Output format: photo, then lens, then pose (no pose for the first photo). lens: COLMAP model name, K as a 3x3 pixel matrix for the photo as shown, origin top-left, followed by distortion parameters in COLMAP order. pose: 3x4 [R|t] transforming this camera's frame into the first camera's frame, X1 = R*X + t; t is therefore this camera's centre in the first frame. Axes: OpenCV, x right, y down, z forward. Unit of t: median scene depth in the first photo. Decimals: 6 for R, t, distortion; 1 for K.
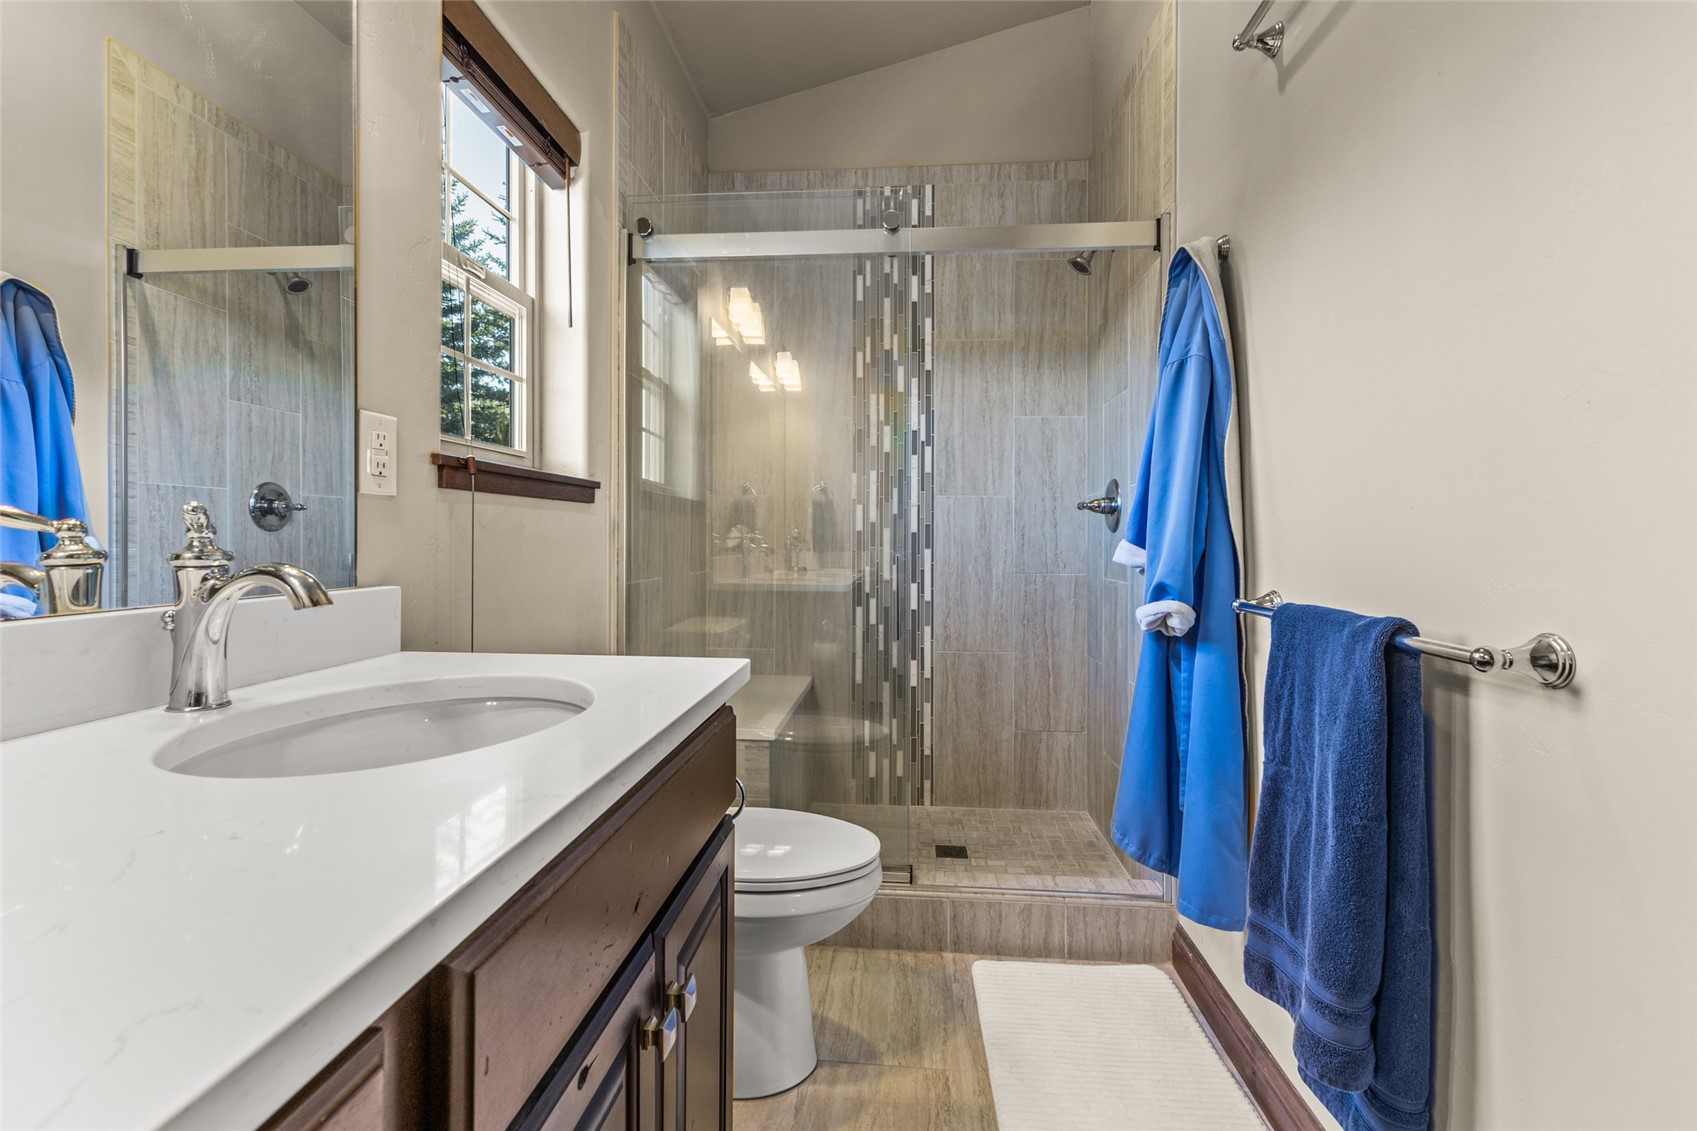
lens RADIAL K [[744.5, 0, 849.6], [0, 744.5, 535.5], [0, 0, 1]] dist [0.004135, -0.000889]
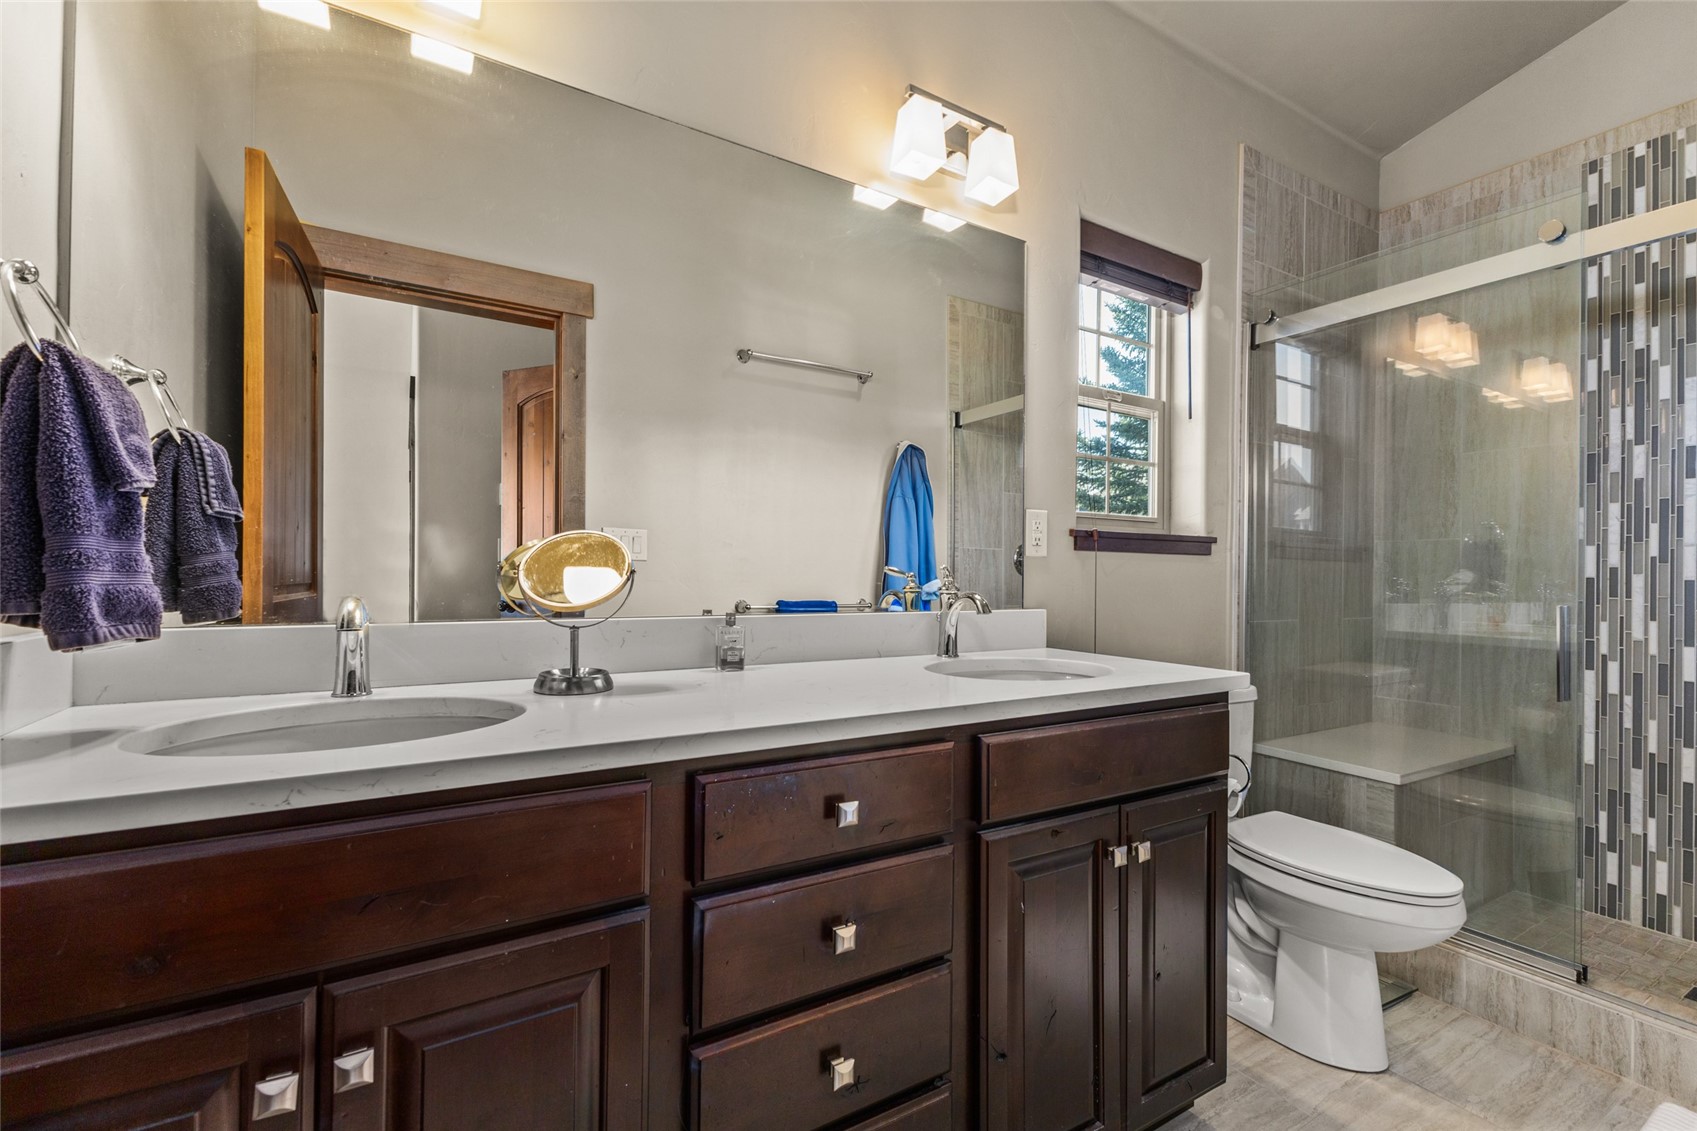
lens RADIAL K [[736.0, 0, 846.3], [0, 736.0, 546.6], [0, 0, 1]] dist [0.007748, -0.000699]
pose [[0.582279, -0.030535, -0.812415, 0.258820], [-0.006482, 0.999088, -0.042197, -0.001153], [0.812963, 0.029836, 0.581551, -0.184968]]
